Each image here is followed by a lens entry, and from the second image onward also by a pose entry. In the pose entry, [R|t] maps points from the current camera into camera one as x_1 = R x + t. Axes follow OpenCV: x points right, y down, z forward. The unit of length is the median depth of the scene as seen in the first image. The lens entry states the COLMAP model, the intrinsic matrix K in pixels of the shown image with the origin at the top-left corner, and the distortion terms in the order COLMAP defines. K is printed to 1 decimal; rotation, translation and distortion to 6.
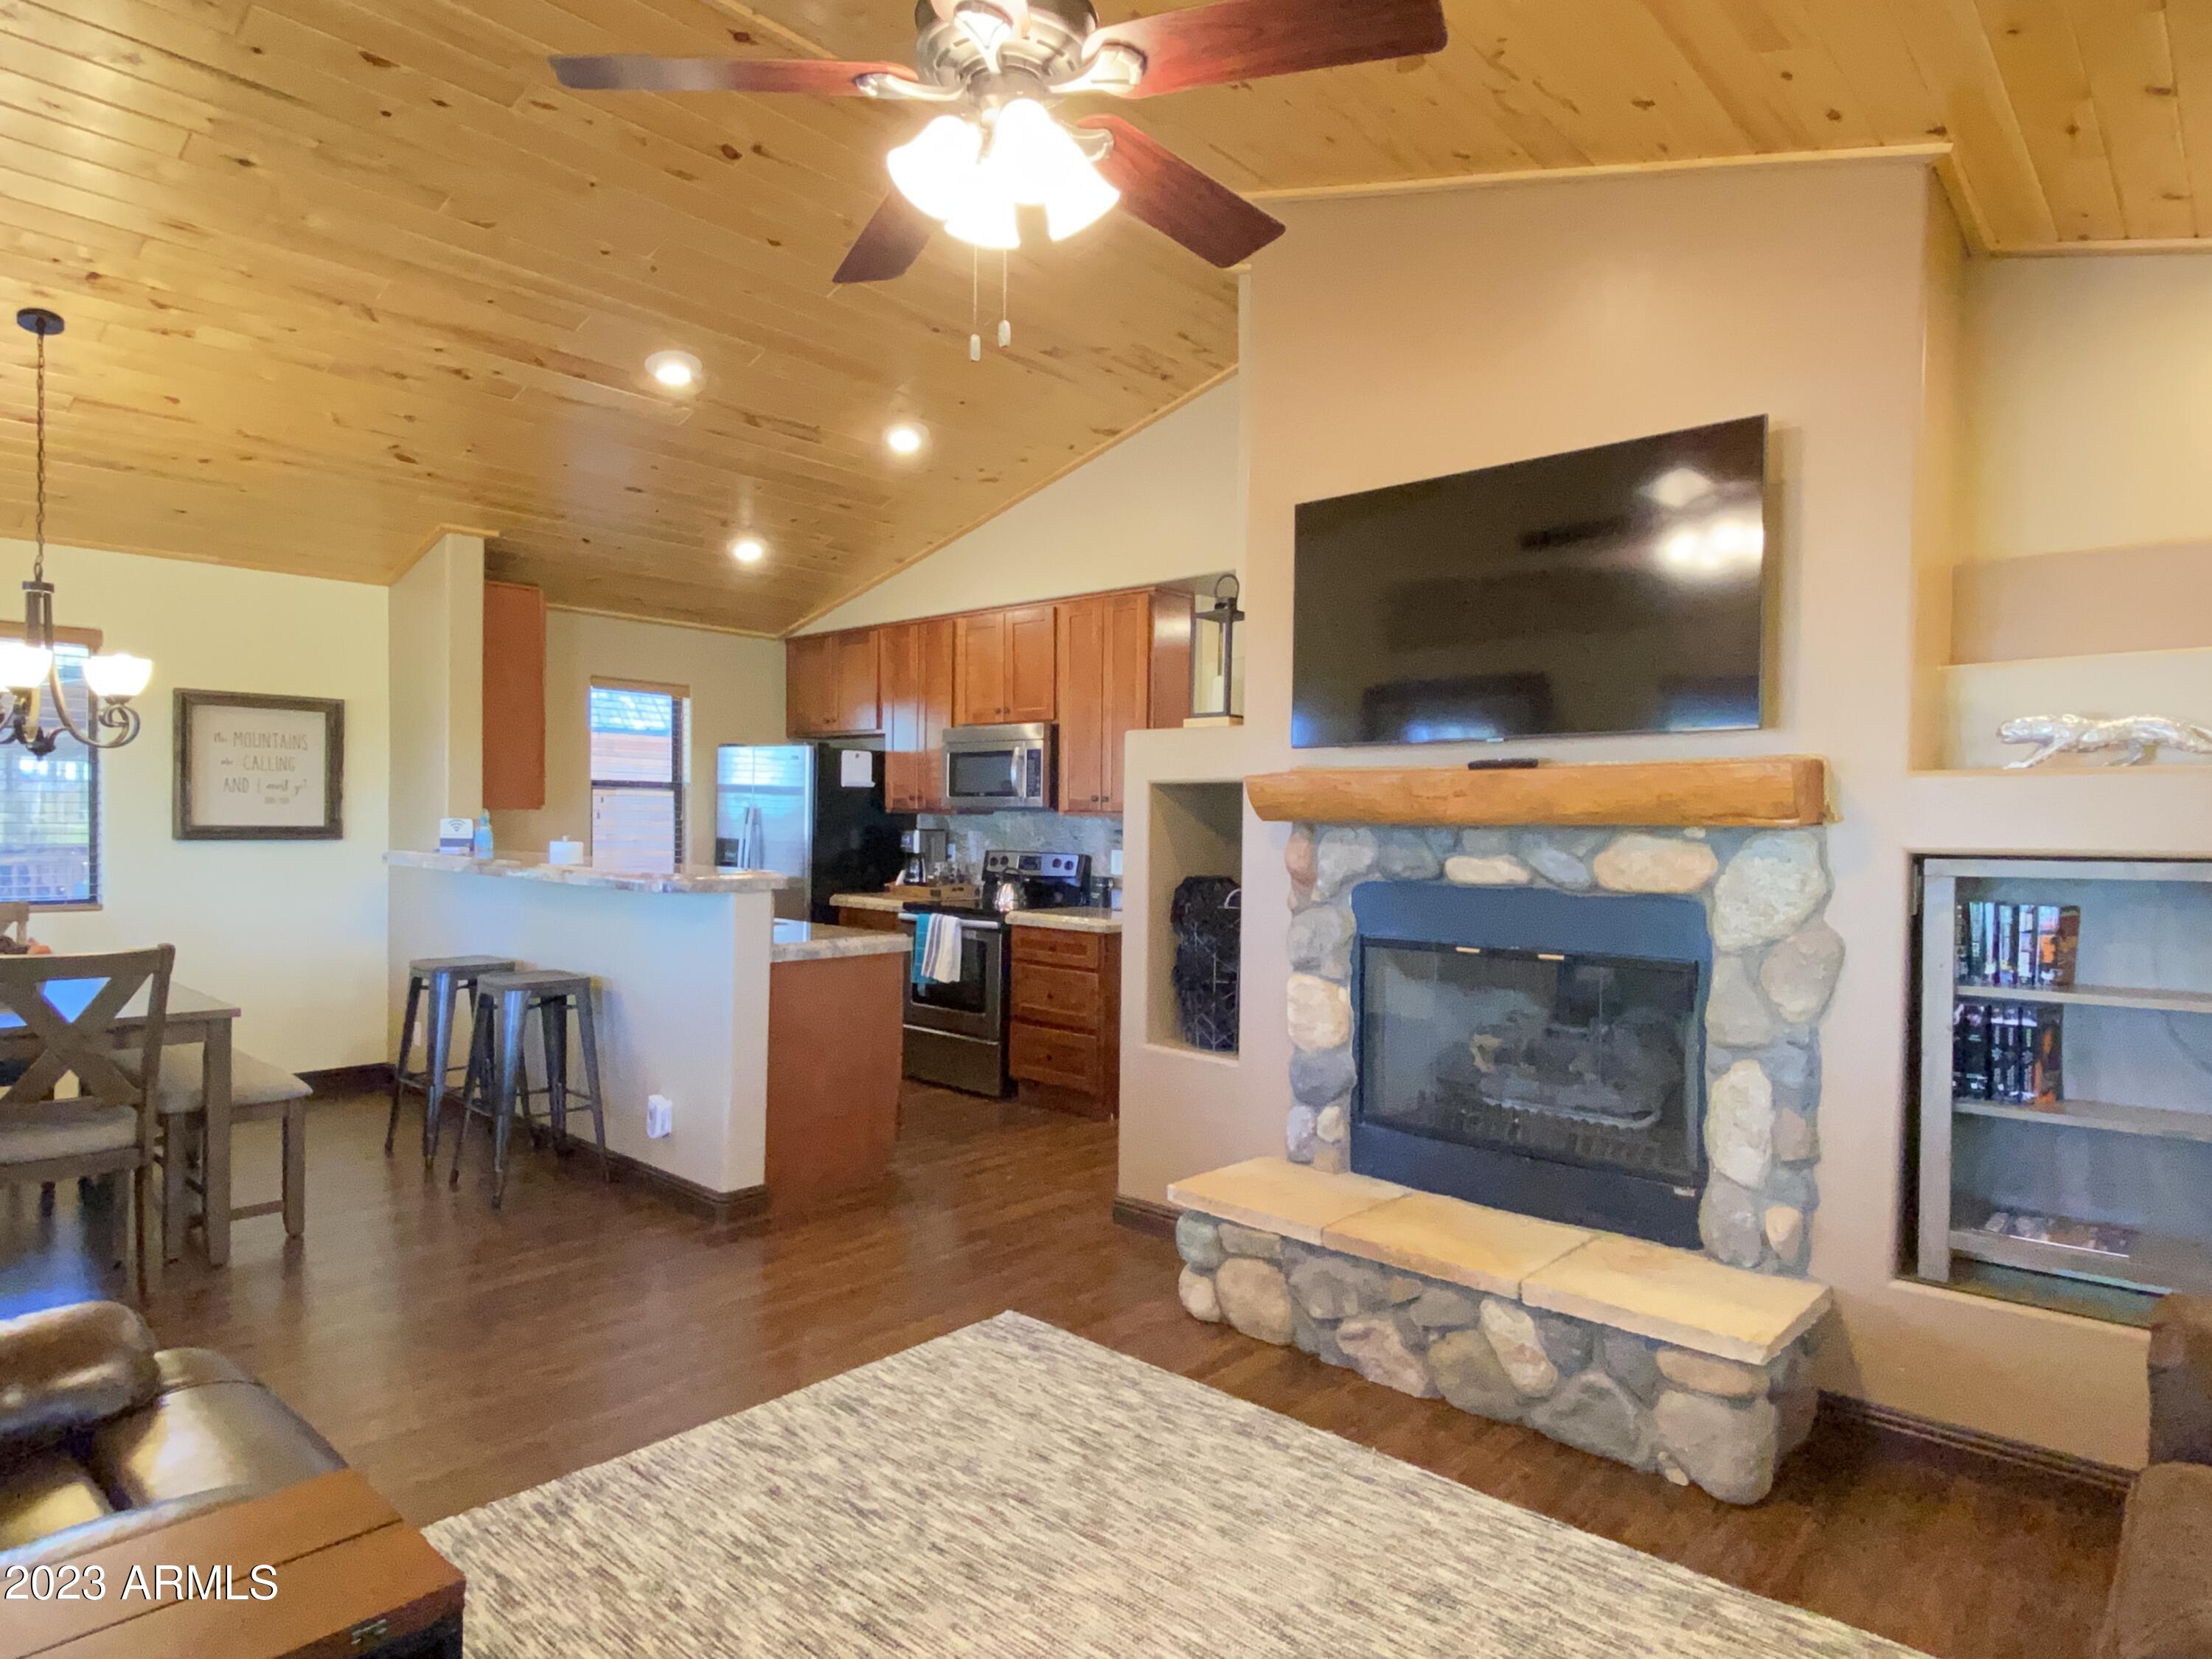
lens RADIAL K [[1275.0, 0, 1092.7], [0, 1275.0, 847.6], [0, 0, 1]] dist [0.040099, -0.039618]
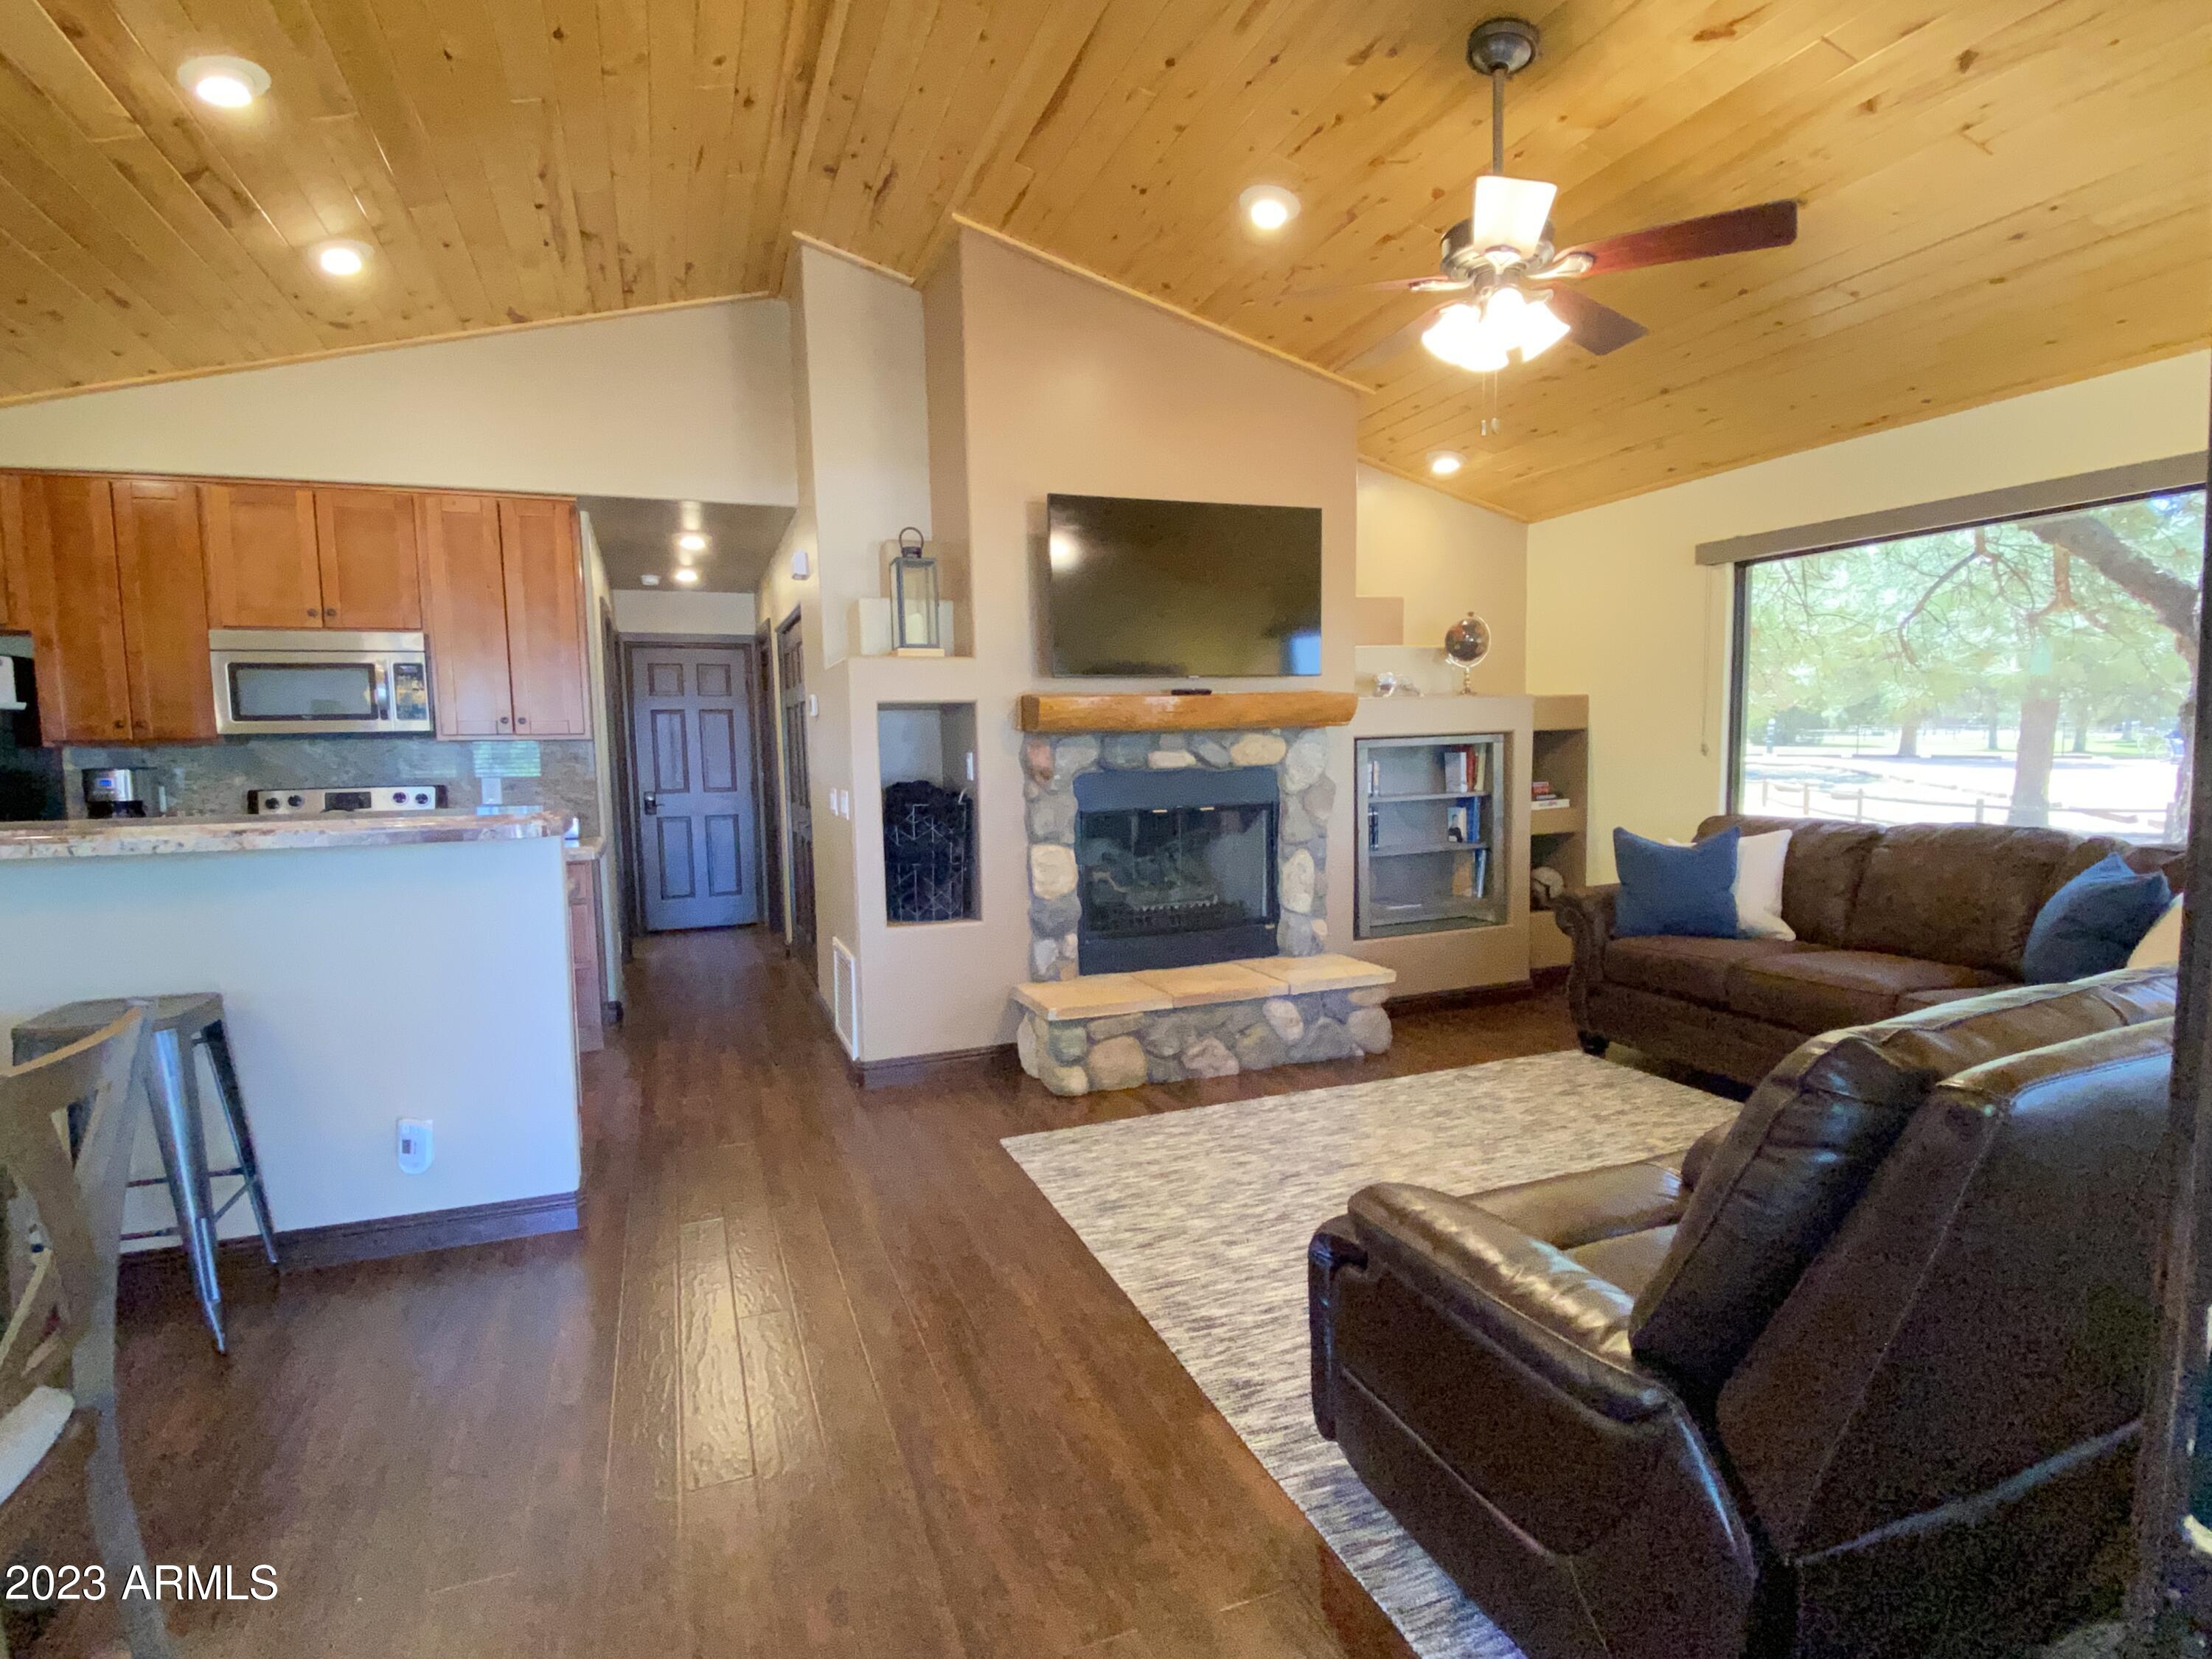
lens RADIAL K [[1116.7, 0, 1087.4], [0, 1116.7, 834.7], [0, 0, 1]] dist [0.048734, -0.003681]
pose [[0.449929, -0.100018, 0.887446, -0.575401], [0.047100, 0.994983, 0.088259, -0.009601], [-0.891821, 0.002088, 0.452383, 0.271851]]
